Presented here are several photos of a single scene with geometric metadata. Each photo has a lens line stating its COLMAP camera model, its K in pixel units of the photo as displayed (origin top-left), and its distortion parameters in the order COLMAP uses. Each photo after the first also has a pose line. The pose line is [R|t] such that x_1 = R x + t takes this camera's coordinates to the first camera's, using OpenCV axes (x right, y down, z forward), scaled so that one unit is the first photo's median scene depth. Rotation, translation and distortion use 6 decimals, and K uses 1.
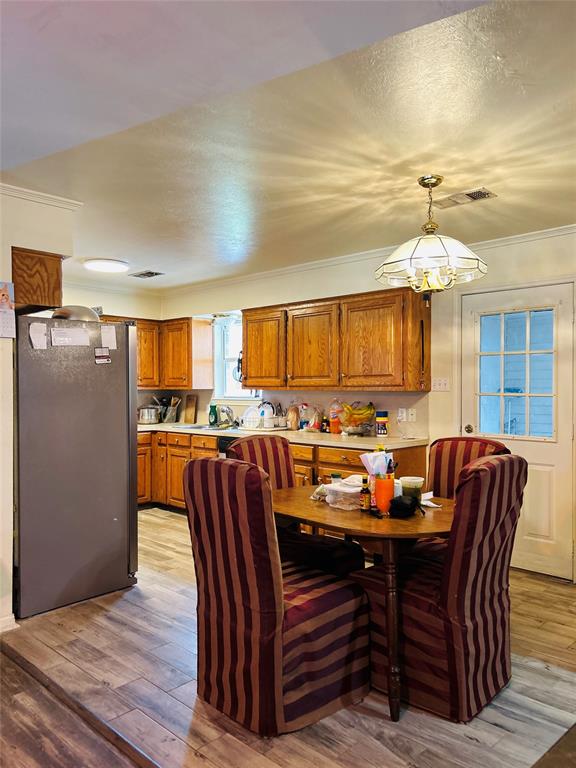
lens RADIAL K [[578.8, 0, 293.4], [0, 578.8, 386.7], [0, 0, 1]] dist [0.045132, -0.052790]
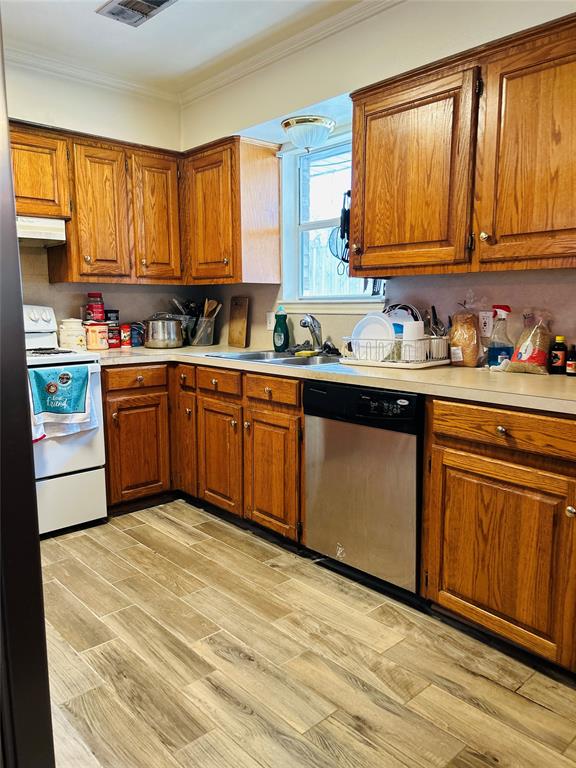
lens RADIAL K [[578.8, 0, 281.4], [0, 578.8, 386.5], [0, 0, 1]] dist [0.045132, -0.052790]
pose [[0.995793, 0.009786, -0.091103, -0.095385], [0.003294, 0.989814, 0.142331, 0.023898], [0.091568, -0.142032, 0.985618, 0.499085]]
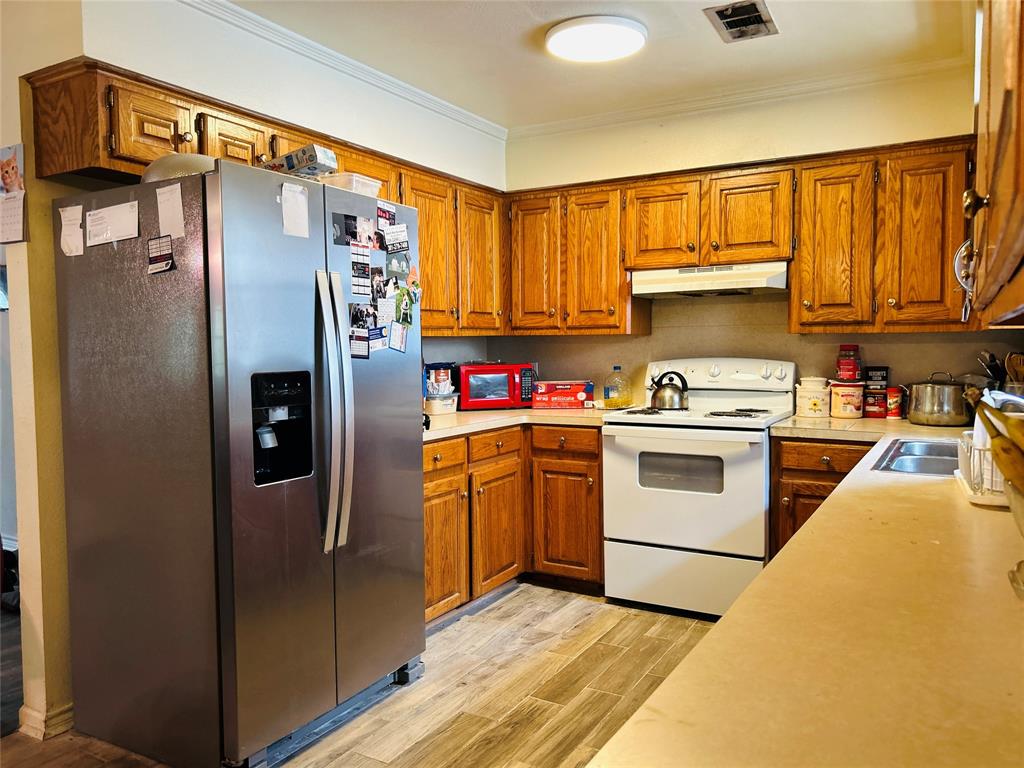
lens RADIAL K [[771.8, 0, 506.1], [0, 771.8, 389.9], [0, 0, 1]] dist [0.045132, -0.052790]
pose [[0.213864, 0.057486, -0.975170, 0.194959], [0.007385, 0.998143, 0.060460, 0.010155], [0.976835, -0.020132, 0.213043, 0.682299]]
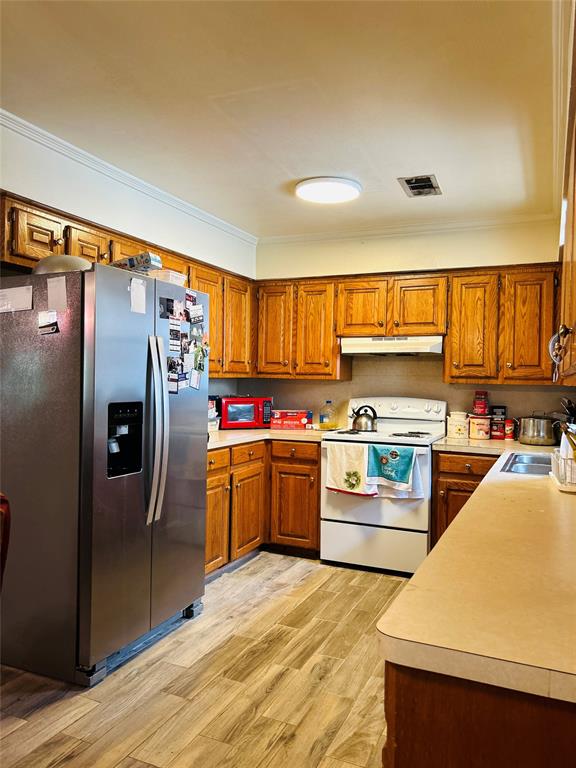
lens RADIAL K [[578.8, 0, 287.0], [0, 578.8, 387.1], [0, 0, 1]] dist [0.045132, -0.052790]
pose [[0.318338, 0.018264, -0.947801, 0.242616], [-0.020263, 0.999717, 0.012459, 0.004846], [0.947761, 0.015239, 0.318618, 0.632784]]
